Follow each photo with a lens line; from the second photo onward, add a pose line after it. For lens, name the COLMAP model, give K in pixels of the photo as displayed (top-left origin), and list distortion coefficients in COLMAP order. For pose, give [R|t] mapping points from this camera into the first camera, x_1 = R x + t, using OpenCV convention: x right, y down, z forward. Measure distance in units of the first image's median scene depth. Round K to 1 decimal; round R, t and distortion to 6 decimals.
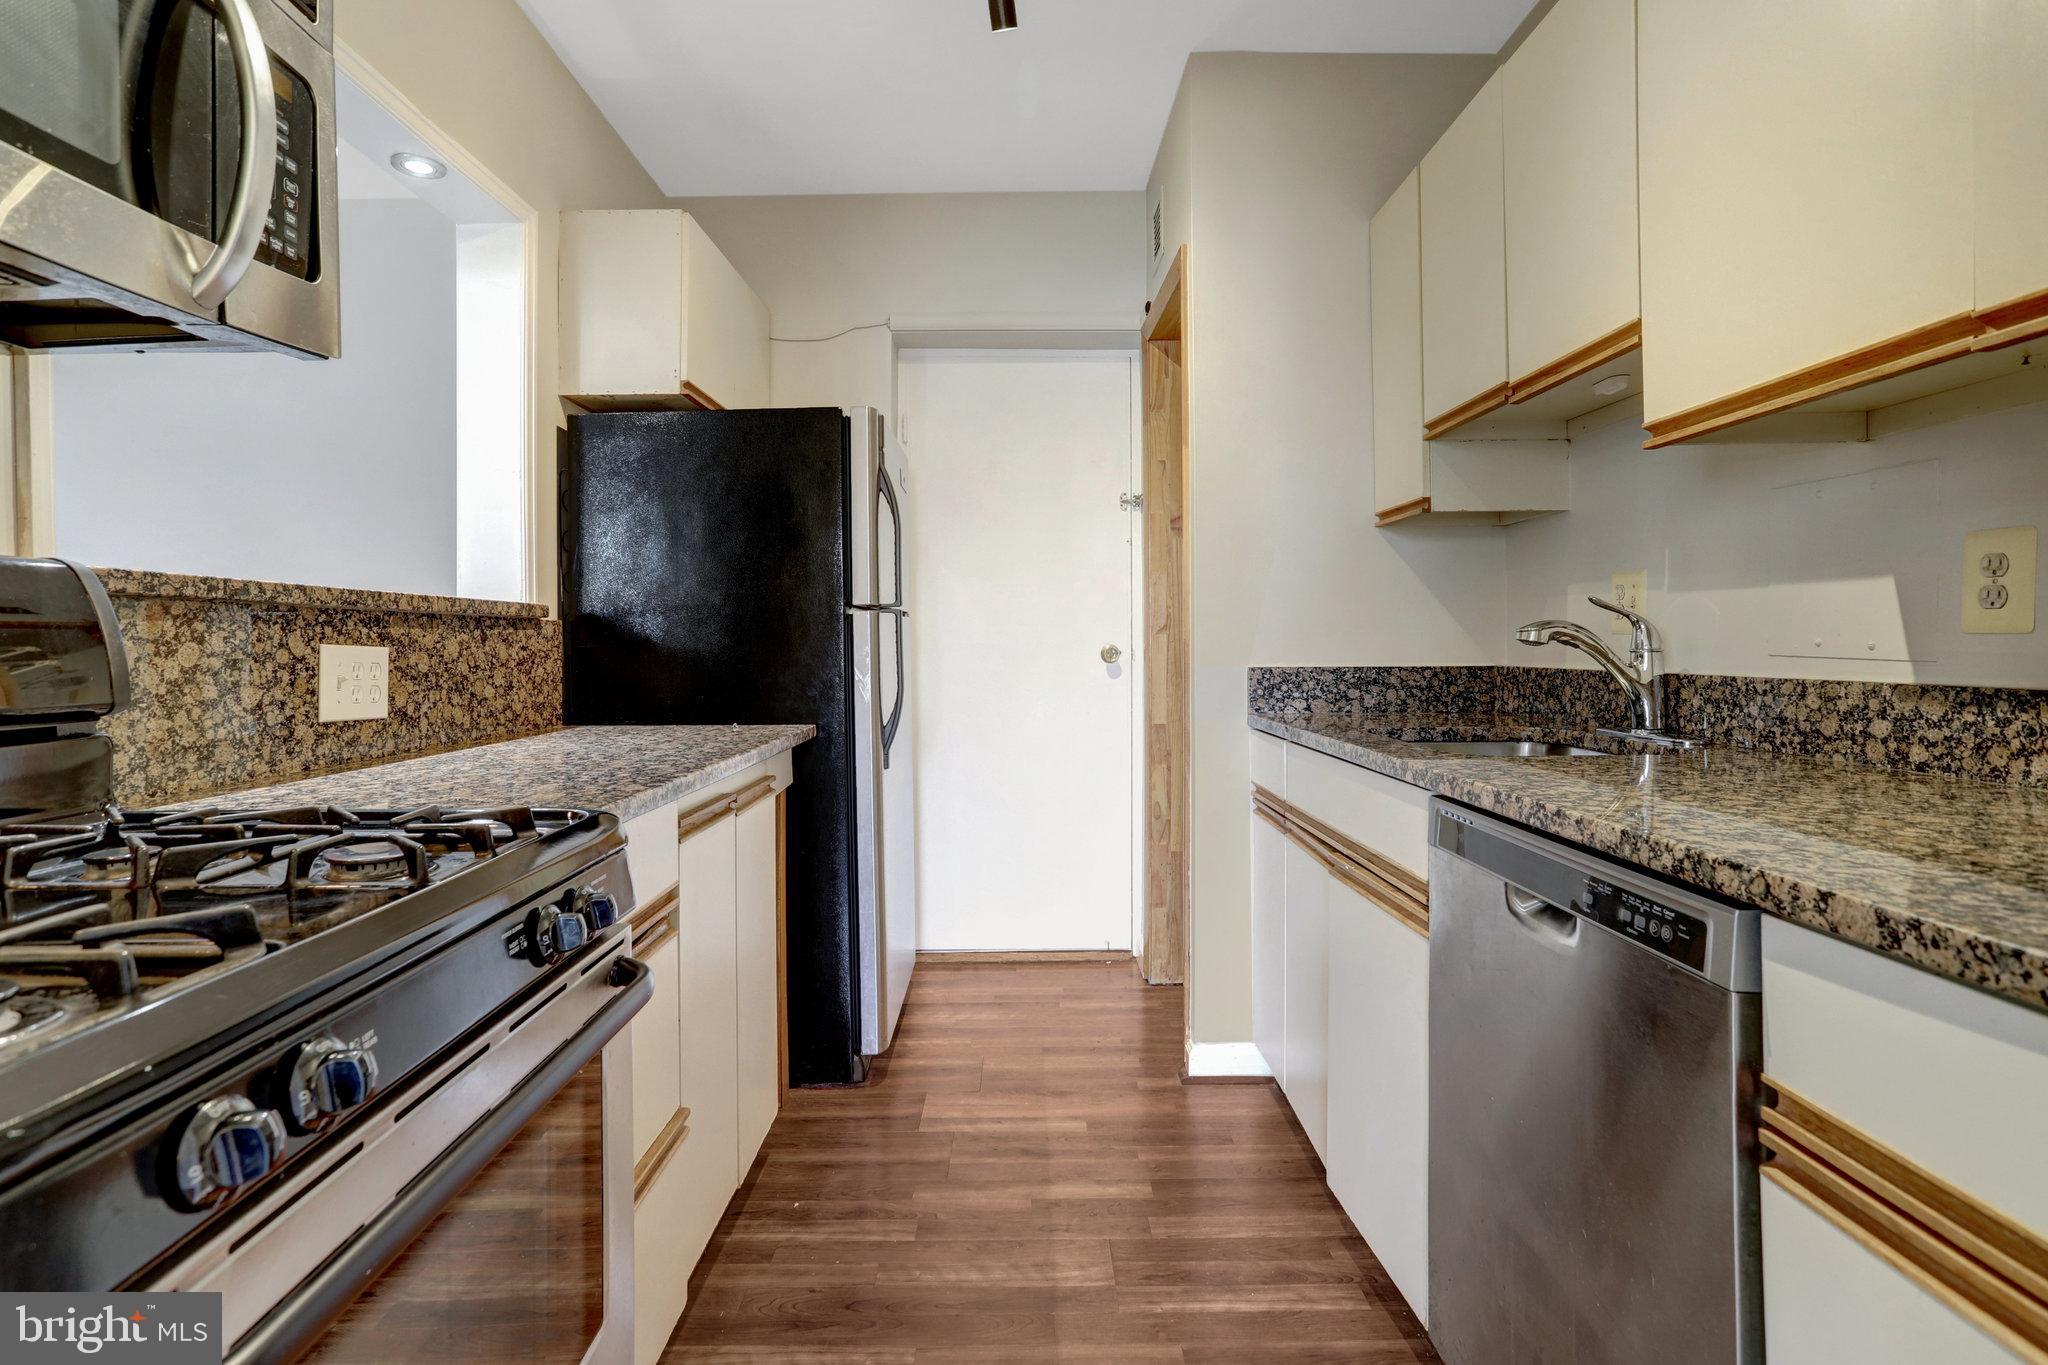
lens RADIAL K [[1012.7, 0, 1023.0], [0, 1012.7, 649.1], [0, 0, 1]] dist [-0.042096, 0.030476]
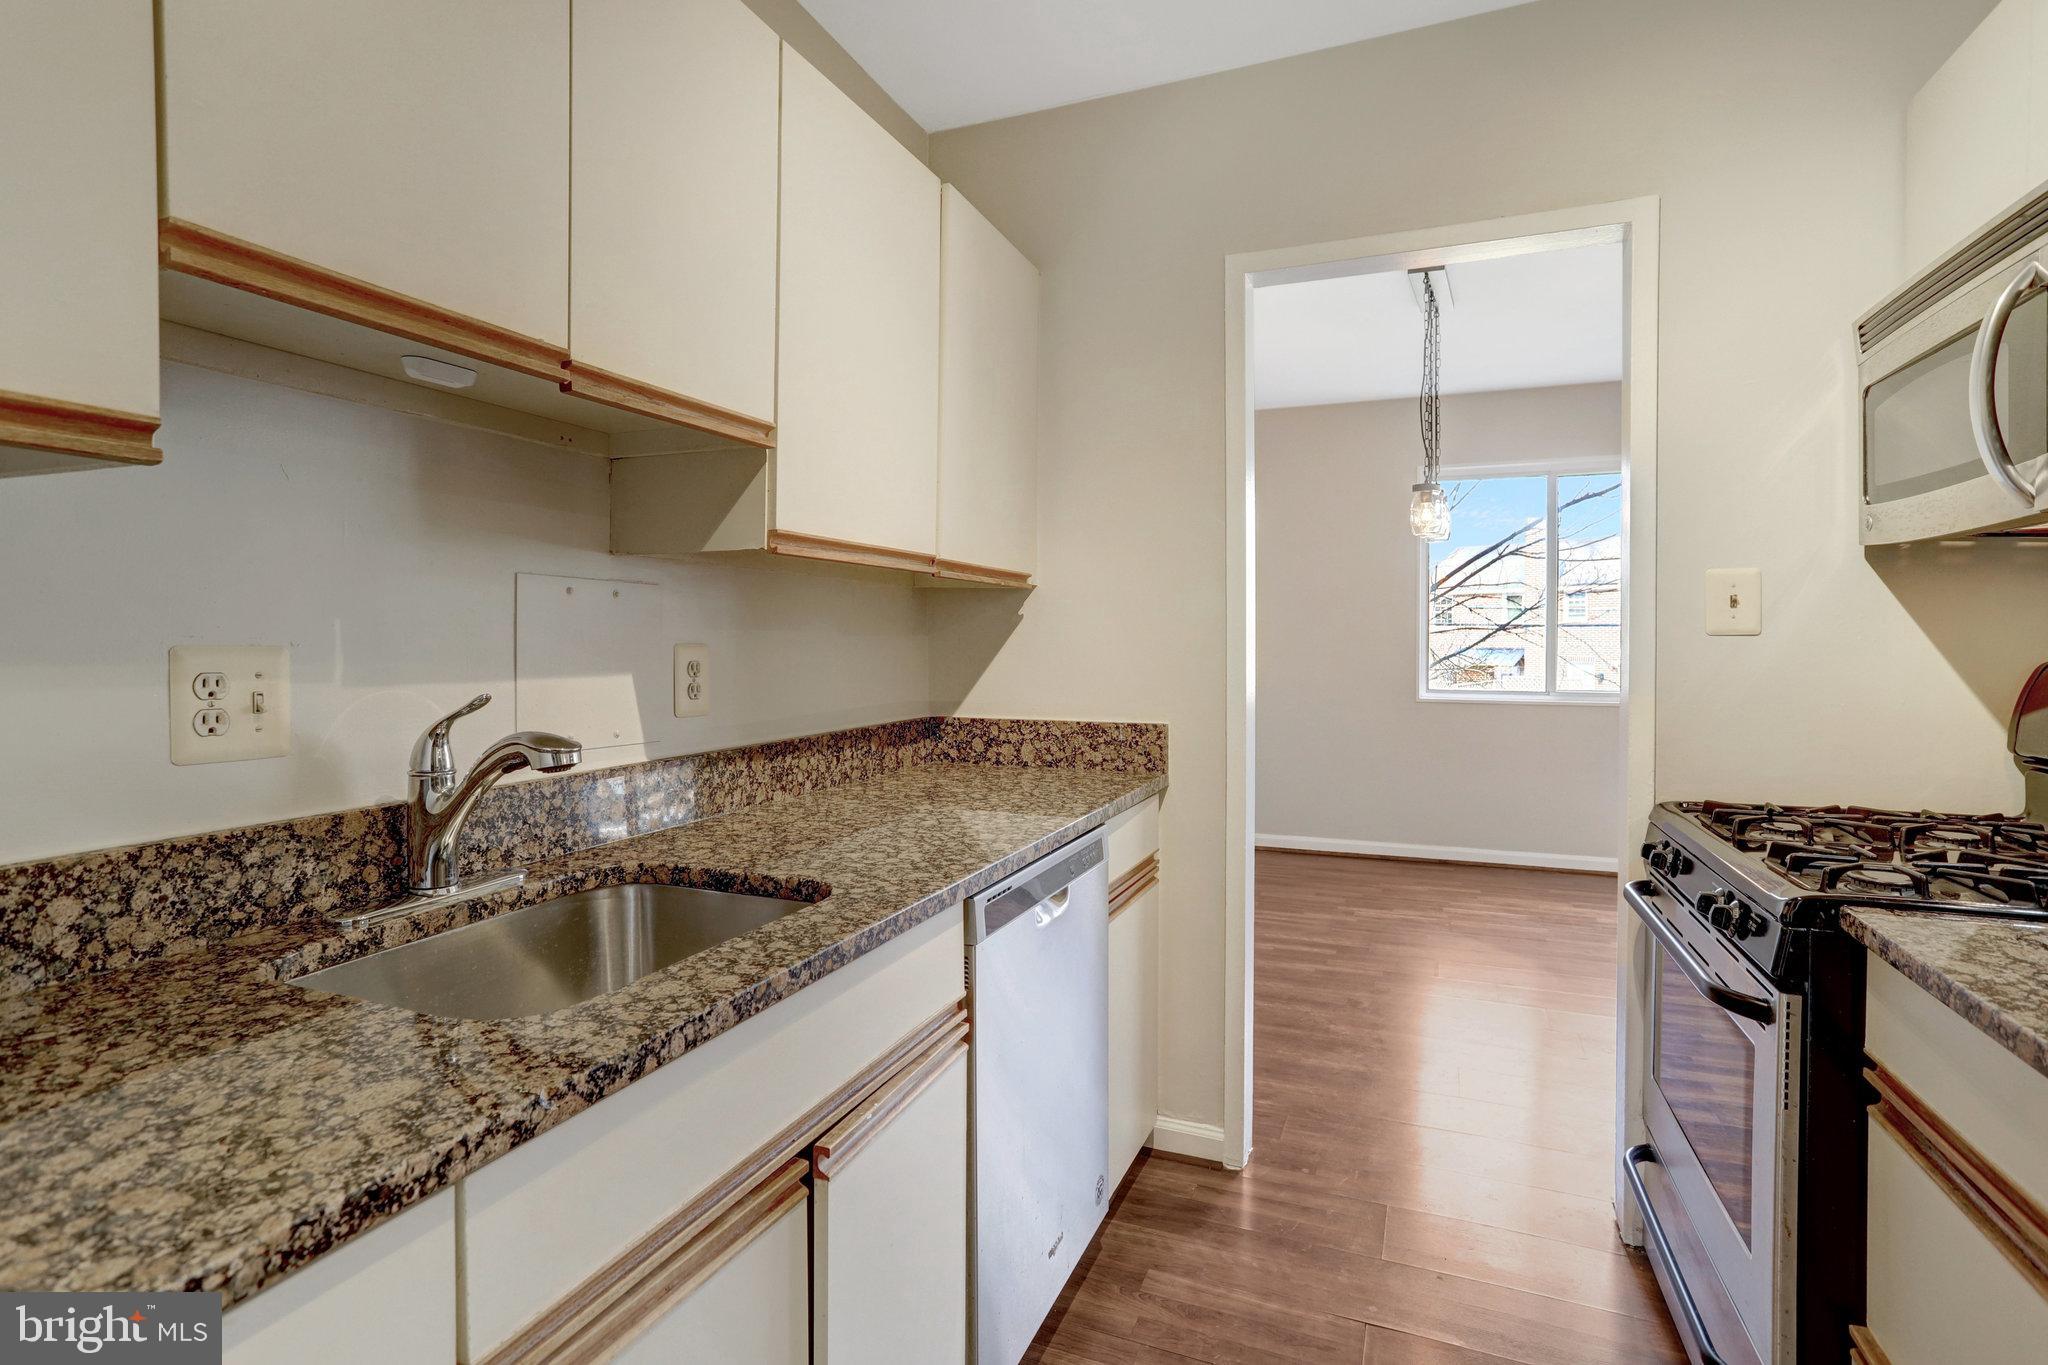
lens RADIAL K [[978.0, 0, 1061.0], [0, 978.0, 649.6], [0, 0, 1]] dist [-0.043244, 0.027166]
pose [[-0.930706, 0.001069, 0.365767, -0.012234], [0.007418, 0.999845, 0.015953, -0.100632], [-0.365693, 0.017561, -0.930570, 1.666970]]
